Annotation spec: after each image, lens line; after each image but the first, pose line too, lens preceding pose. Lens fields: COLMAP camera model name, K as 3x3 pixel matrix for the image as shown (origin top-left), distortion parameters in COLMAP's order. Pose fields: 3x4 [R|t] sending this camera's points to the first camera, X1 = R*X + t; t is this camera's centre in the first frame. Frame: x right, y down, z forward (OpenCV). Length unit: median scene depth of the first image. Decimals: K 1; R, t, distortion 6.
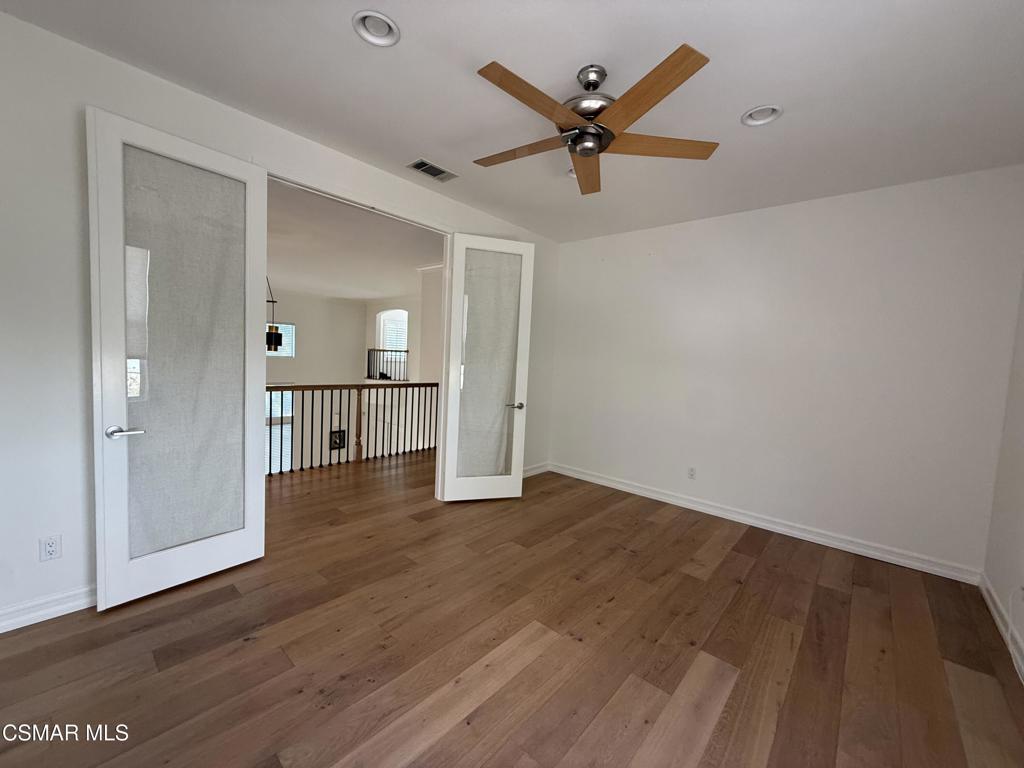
lens RADIAL K [[409.8, 0, 513.7], [0, 409.8, 382.2], [0, 0, 1]] dist [-0.001629, 0.000632]
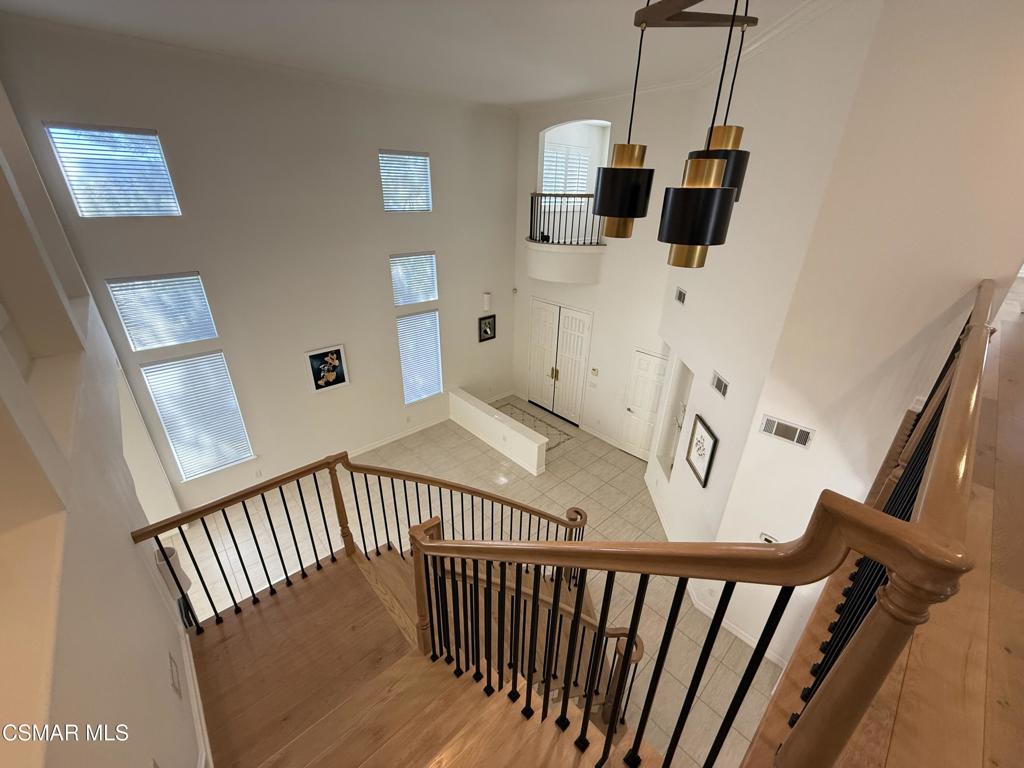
lens RADIAL K [[409.8, 0, 510.0], [0, 409.8, 384.3], [0, 0, 1]] dist [-0.001629, 0.000632]
pose [[0.993167, 0.013947, -0.115863, -0.300985], [0.029403, 0.930898, 0.364094, -0.036209], [0.112935, -0.365013, 0.924127, 0.273551]]
